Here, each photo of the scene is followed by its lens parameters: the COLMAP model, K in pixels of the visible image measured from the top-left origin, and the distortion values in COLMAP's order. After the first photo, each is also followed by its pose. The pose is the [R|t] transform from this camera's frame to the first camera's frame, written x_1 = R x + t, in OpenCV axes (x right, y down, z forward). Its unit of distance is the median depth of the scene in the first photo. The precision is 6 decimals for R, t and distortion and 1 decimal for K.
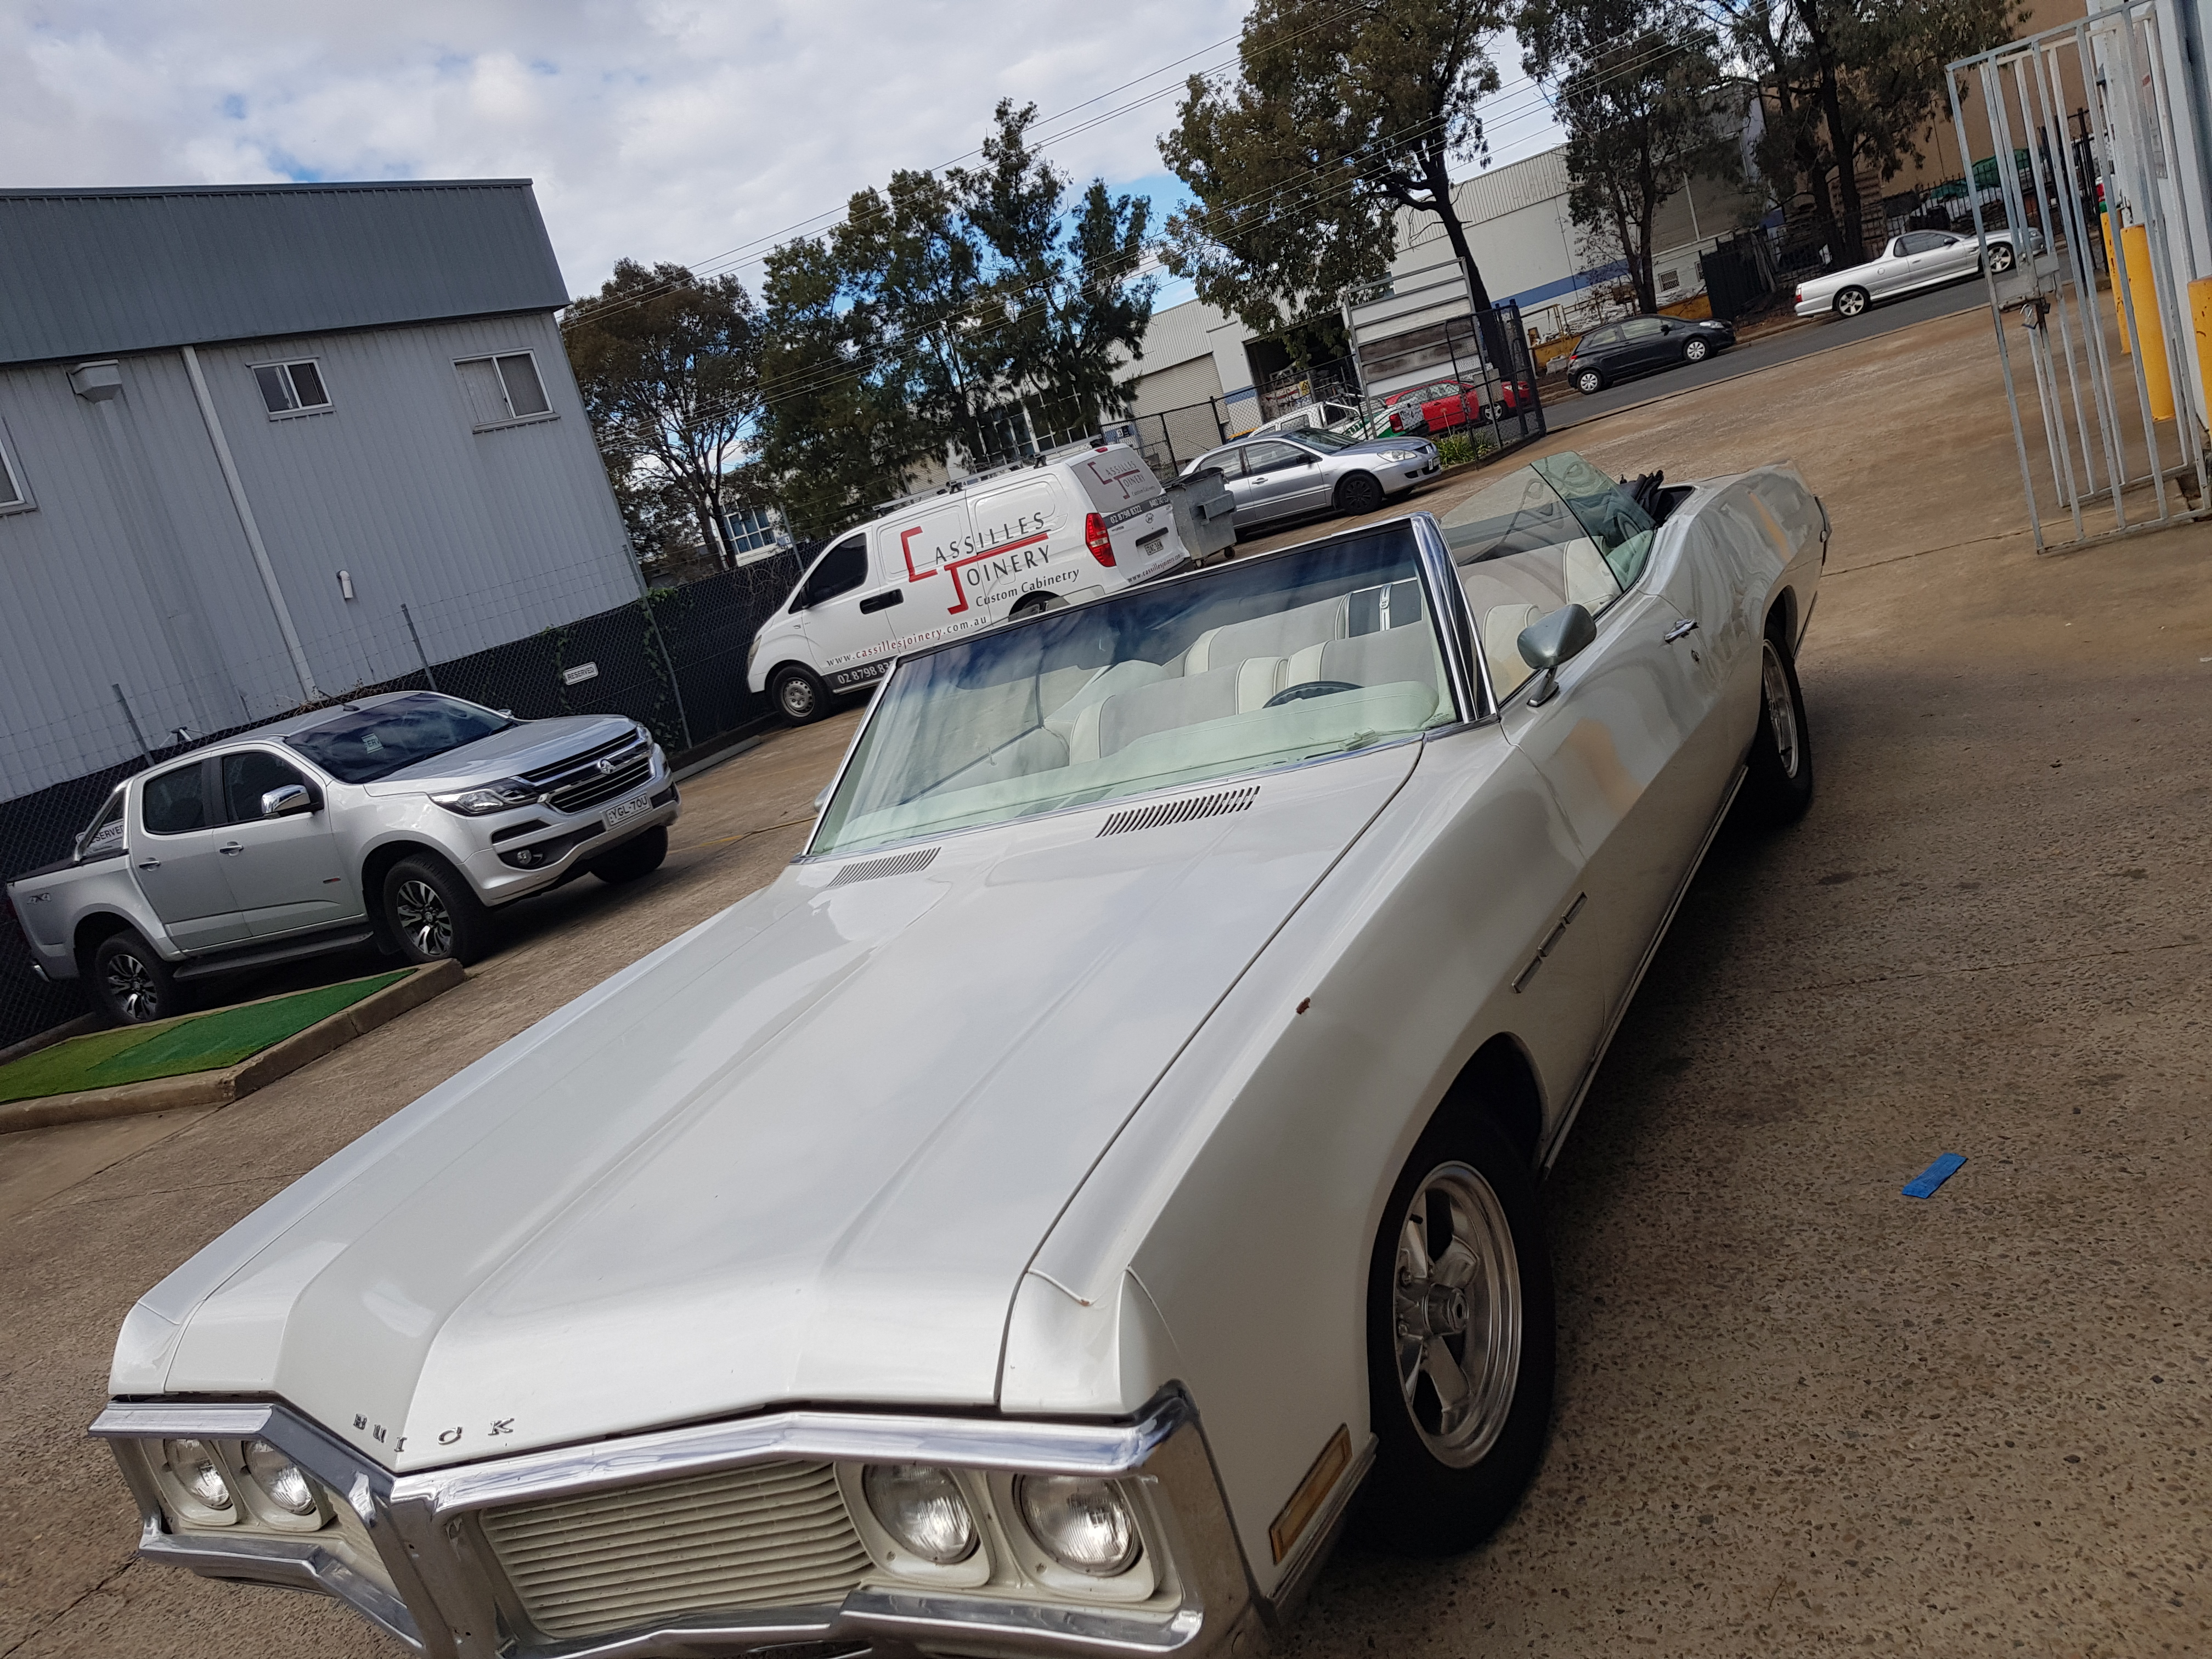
lens RADIAL K [[1767.9, 0, 1106.0], [0, 1767.9, 829.5], [0, 0, 1]] dist [-0.001703, -0.000549]
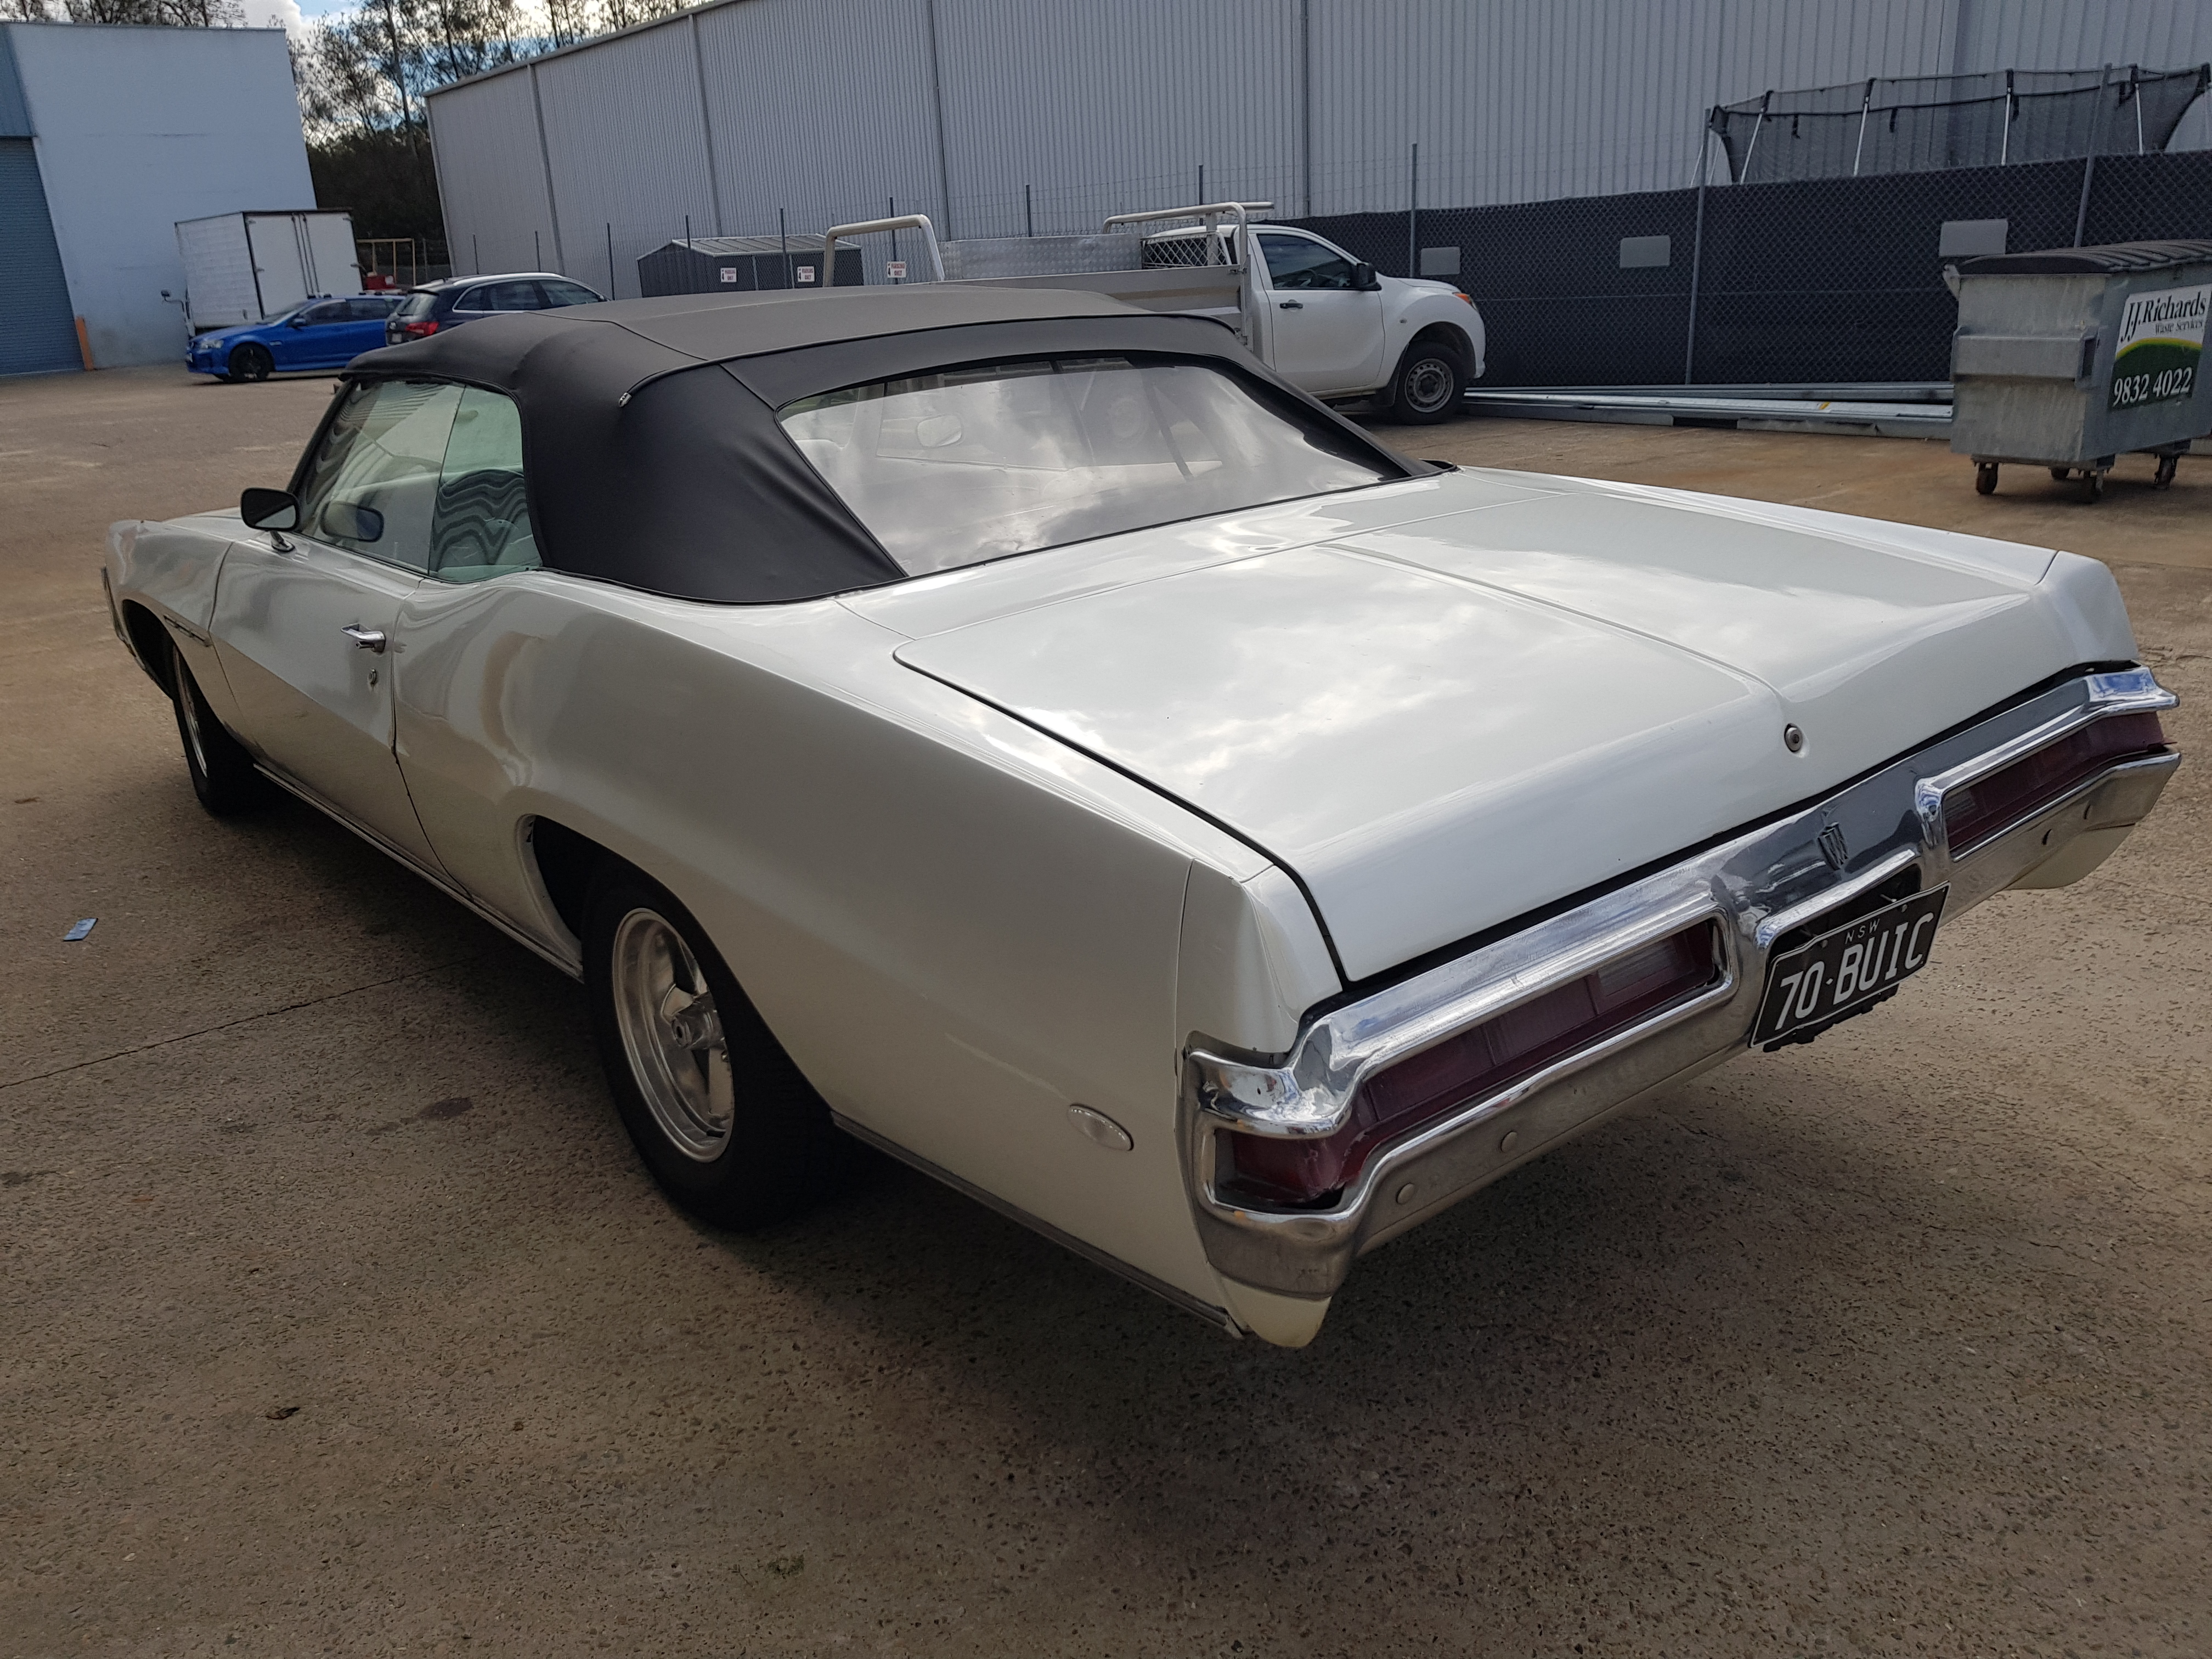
lens RADIAL K [[1671.6, 0, 1106.0], [0, 1671.6, 829.5], [0, 0, 1]] dist [0.003759, 0.001013]
pose [[-0.340110, 0.571488, -0.746811, 0.772037], [-0.031926, 0.786679, 0.616536, -0.499295], [0.939843, 0.233533, -0.249313, 1.402320]]
